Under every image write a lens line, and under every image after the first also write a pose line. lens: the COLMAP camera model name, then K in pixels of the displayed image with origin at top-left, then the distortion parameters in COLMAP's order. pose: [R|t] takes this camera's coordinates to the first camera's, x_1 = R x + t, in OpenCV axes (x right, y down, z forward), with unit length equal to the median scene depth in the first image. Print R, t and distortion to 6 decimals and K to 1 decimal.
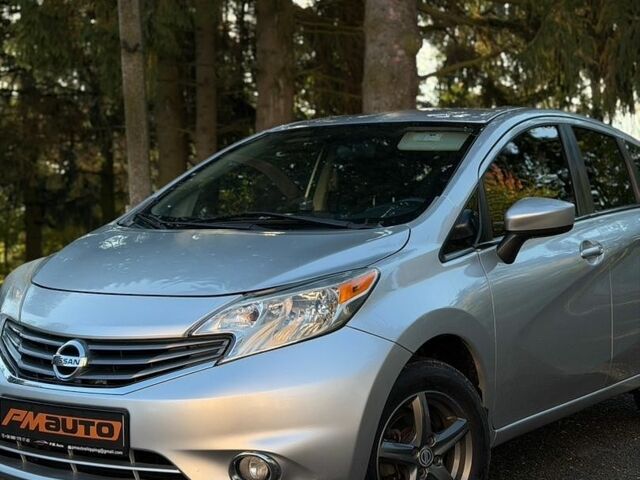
lens RADIAL K [[1187.7, 0, 319.2], [0, 1187.7, 226.9], [0, 0, 1]] dist [0.150611, 0.173872]
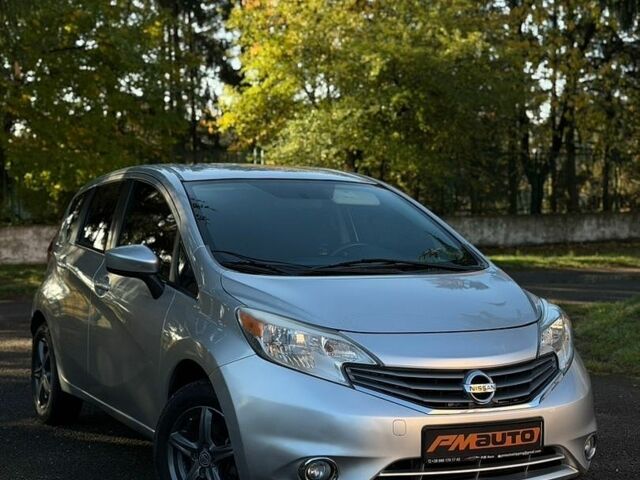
lens RADIAL K [[1183.2, 0, 320.0], [0, 1183.2, 240.0], [0, 0, 1]] dist [0.175037, 0.107870]
pose [[0.499968, -0.021499, 0.865777, -1.321287], [0.012680, 0.999766, 0.017504, -0.062072], [-0.865951, 0.002226, 0.500124, 0.524393]]
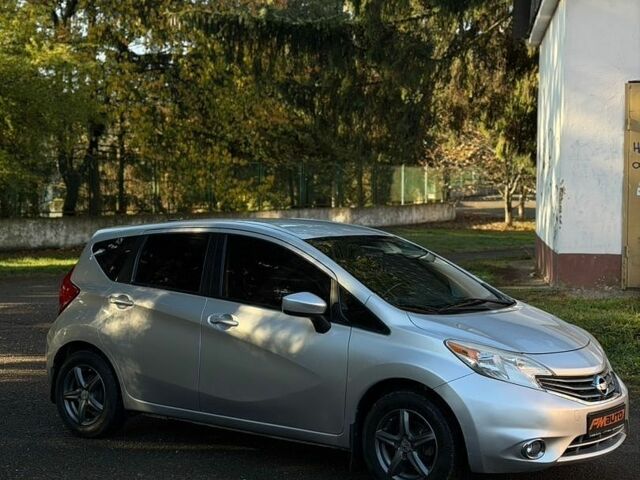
lens RADIAL K [[1183.2, 0, 320.0], [0, 1183.2, 240.0], [0, 0, 1]] dist [0.175037, 0.107870]
pose [[0.045170, -0.031814, 0.998473, -2.075664], [0.004557, 0.999489, 0.031640, -0.178023], [-0.998969, 0.003121, 0.045292, 1.336891]]
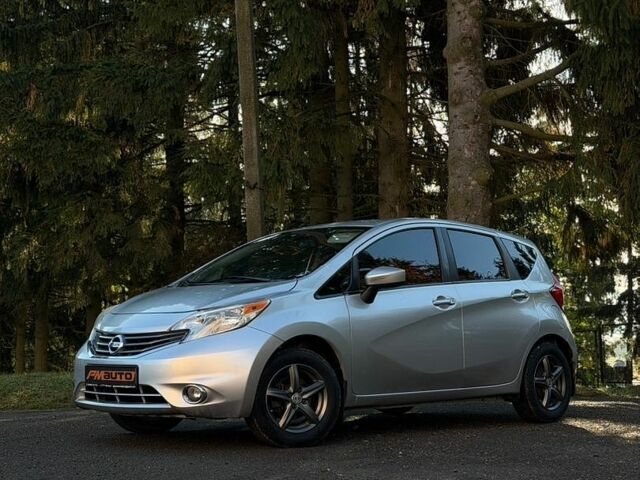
lens RADIAL K [[1199.4, 0, 320.0], [0, 1199.4, 240.0], [0, 0, 1]] dist [0.243208, 0.025196]
pose [[0.979946, -0.016309, -0.198597, 0.526214], [-0.003076, 0.995288, -0.096911, 0.130412], [0.199242, 0.095578, 0.975278, -0.917957]]
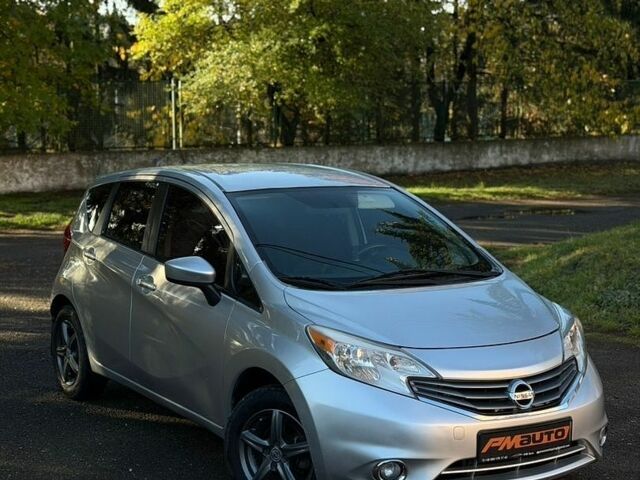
lens RADIAL K [[1183.2, 0, 320.0], [0, 1183.2, 240.0], [0, 0, 1]] dist [0.175037, 0.107870]
pose [[0.414922, -0.091389, 0.905256, -1.557897], [0.011050, 0.995376, 0.095422, -0.208166], [-0.909790, -0.029590, 0.414013, 0.625382]]
